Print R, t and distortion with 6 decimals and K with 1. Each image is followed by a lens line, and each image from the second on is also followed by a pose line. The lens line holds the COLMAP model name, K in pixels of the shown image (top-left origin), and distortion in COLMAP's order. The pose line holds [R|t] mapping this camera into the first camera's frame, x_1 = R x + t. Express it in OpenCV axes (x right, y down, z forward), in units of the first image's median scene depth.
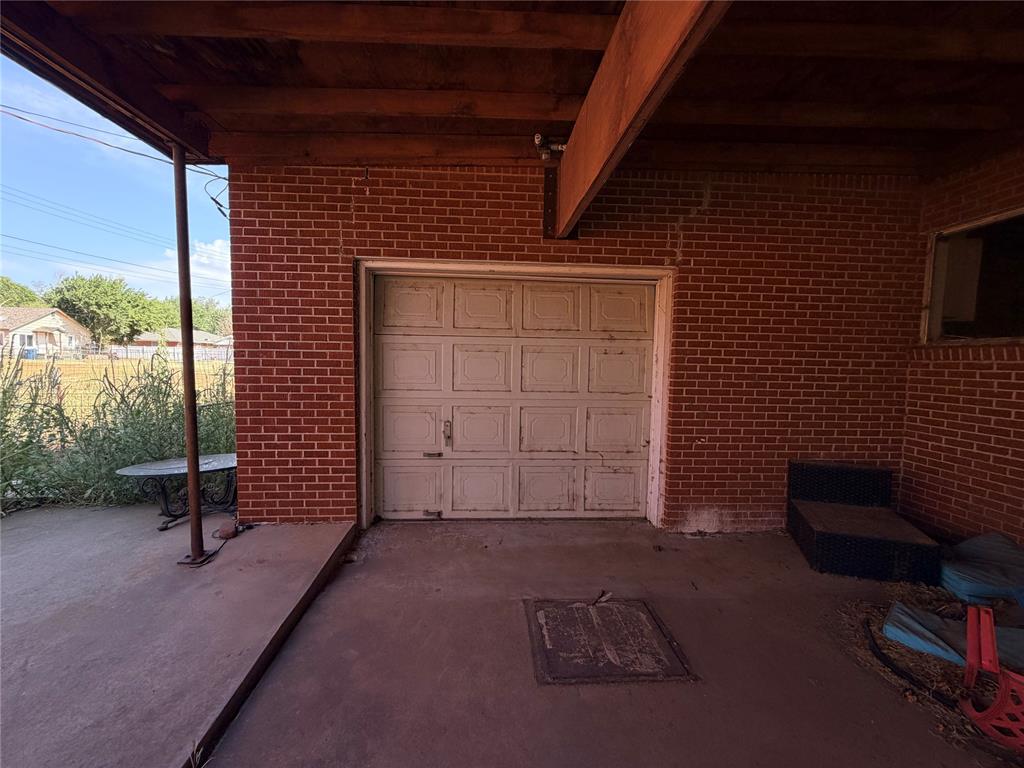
lens RADIAL K [[407.4, 0, 508.9], [0, 407.4, 389.2], [0, 0, 1]] dist [-0.047516, 0.025338]
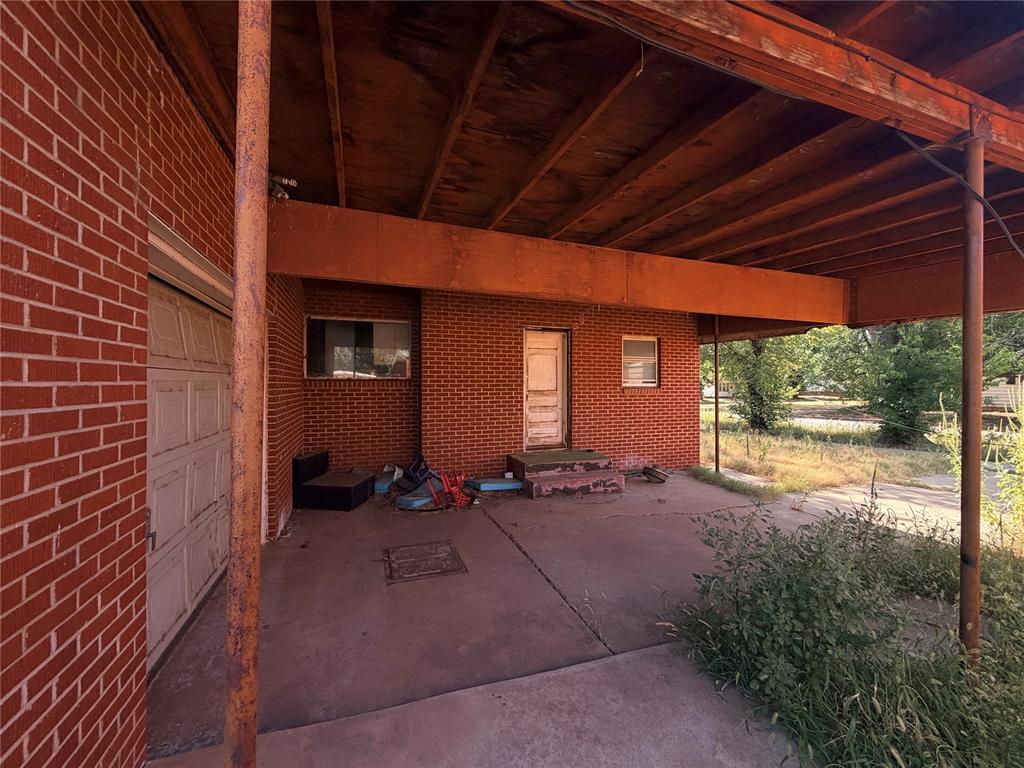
lens RADIAL K [[407.4, 0, 508.9], [0, 407.4, 389.2], [0, 0, 1]] dist [-0.047516, 0.025338]
pose [[-0.292564, -0.028940, 0.955808, -1.035934], [0.069696, 0.996238, 0.051498, -0.107941], [-0.953703, 0.081683, -0.289446, 0.774307]]
